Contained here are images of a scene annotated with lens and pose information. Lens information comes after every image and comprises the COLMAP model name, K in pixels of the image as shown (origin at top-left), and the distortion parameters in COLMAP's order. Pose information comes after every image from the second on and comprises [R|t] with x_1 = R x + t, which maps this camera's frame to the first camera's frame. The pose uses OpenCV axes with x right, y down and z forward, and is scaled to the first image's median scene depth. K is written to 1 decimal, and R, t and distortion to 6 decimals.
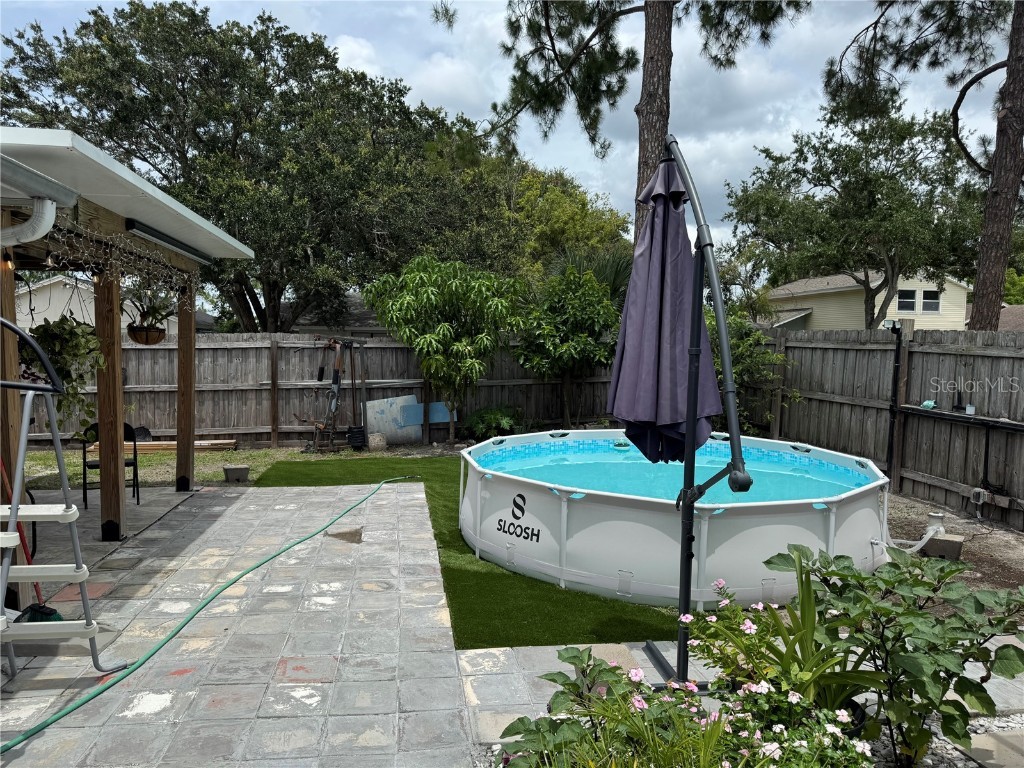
lens RADIAL K [[736.2, 0, 518.0], [0, 736.2, 386.1], [0, 0, 1]] dist [0.062641, -0.044863]
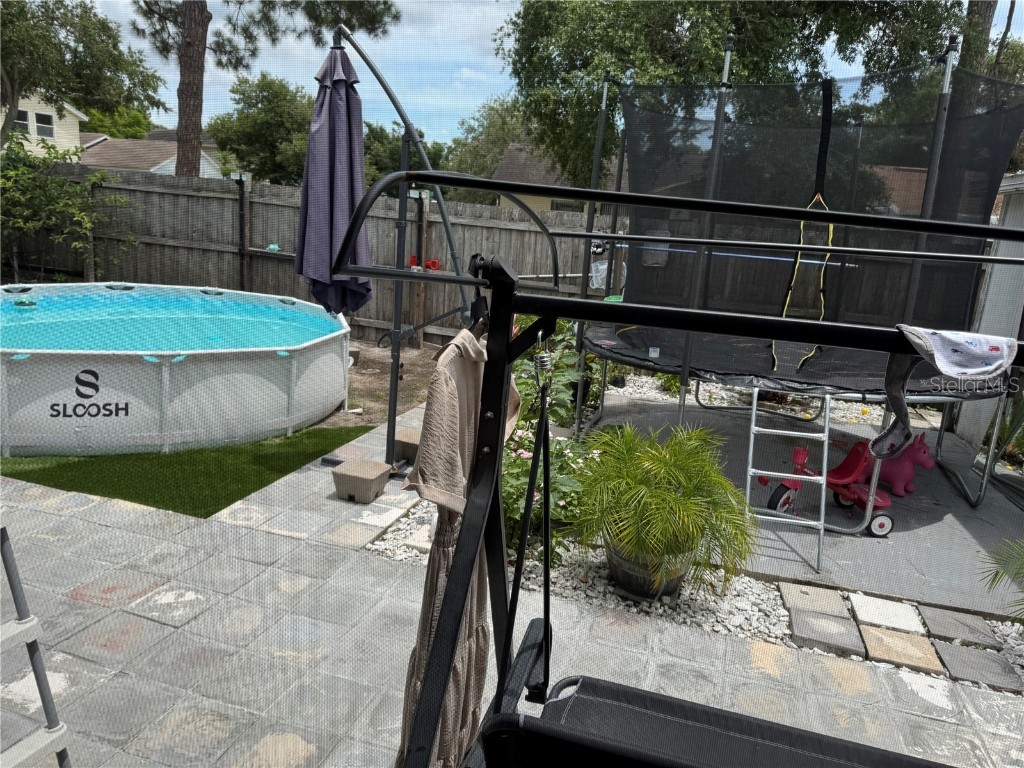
lens RADIAL K [[736.2, 0, 518.0], [0, 736.2, 386.1], [0, 0, 1]] dist [0.062641, -0.044863]
pose [[0.425359, -0.195938, 0.883560, -0.424504], [-0.008359, 0.975390, 0.220326, -0.027007], [-0.904986, -0.101103, 0.413253, 0.118317]]
